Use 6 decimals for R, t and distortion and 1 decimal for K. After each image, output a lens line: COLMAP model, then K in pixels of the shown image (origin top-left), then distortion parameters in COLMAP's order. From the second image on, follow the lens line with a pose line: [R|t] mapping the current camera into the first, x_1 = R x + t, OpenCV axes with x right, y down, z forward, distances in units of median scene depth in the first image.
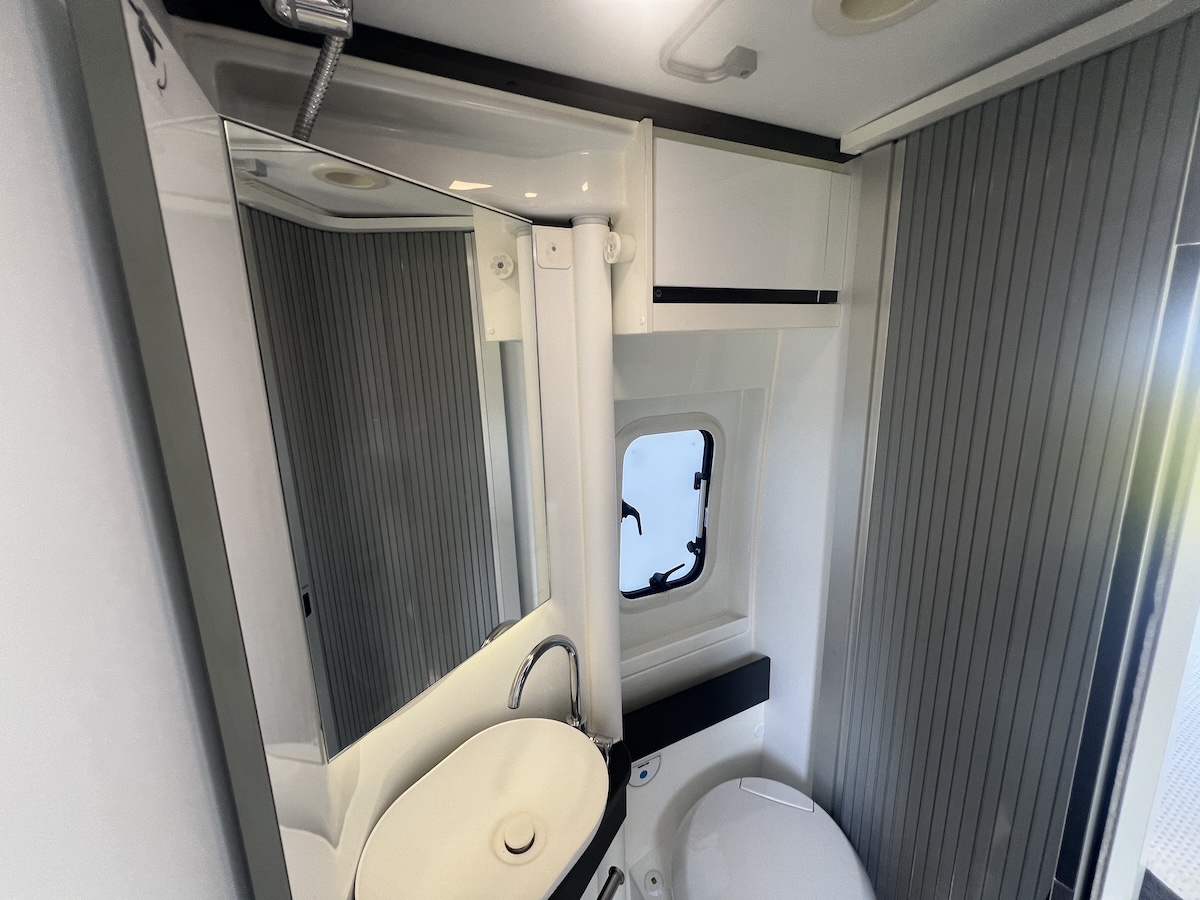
lens RADIAL K [[478.9, 0, 600.0], [0, 478.9, 450.0], [0, 0, 1]] dist [-0.000810, 0.000058]
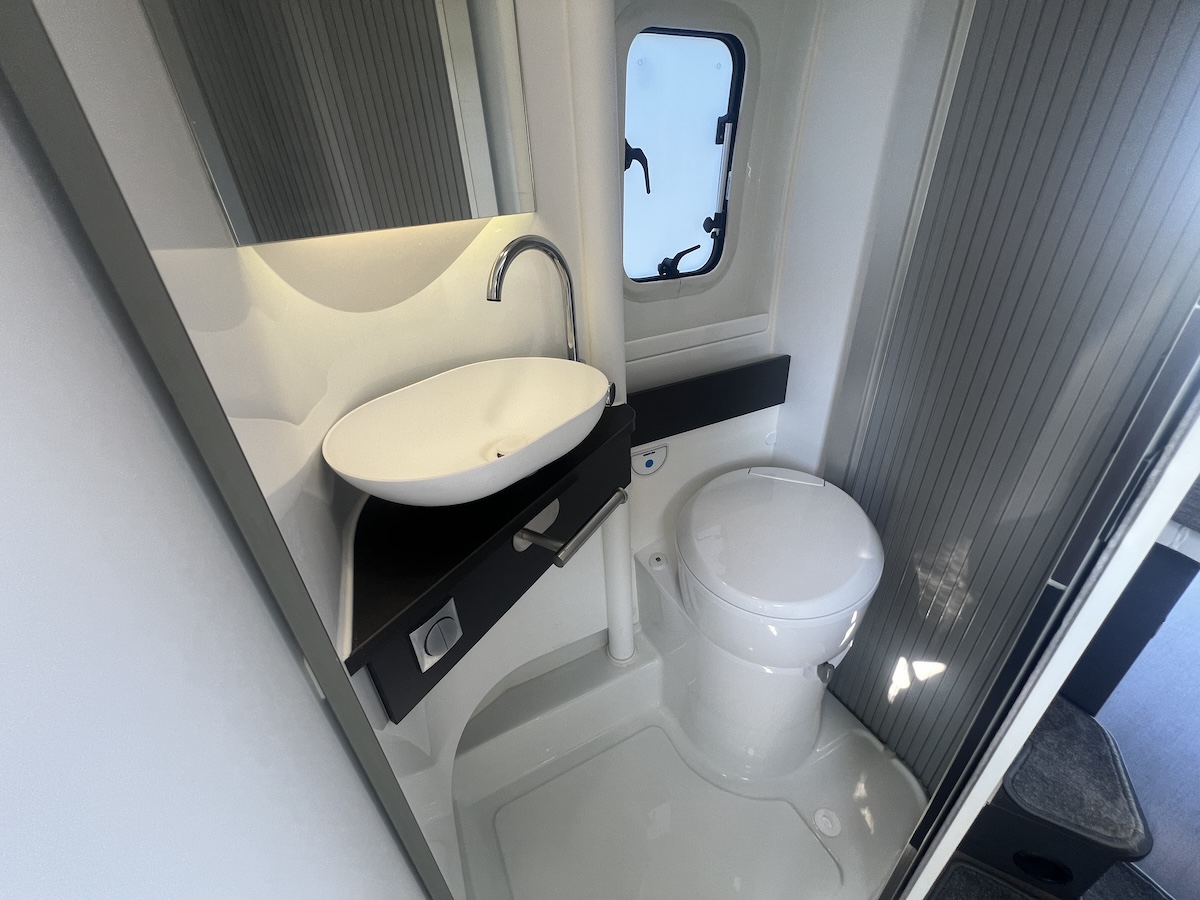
lens RADIAL K [[482.1, 0, 598.2], [0, 482.1, 451.2], [0, 0, 1]] dist [-0.001736, 0.000510]
pose [[0.999584, -0.016269, -0.023796, 0.010440], [0.022779, 0.951695, 0.306198, 0.322982], [0.017665, -0.306612, 0.951671, 0.070736]]
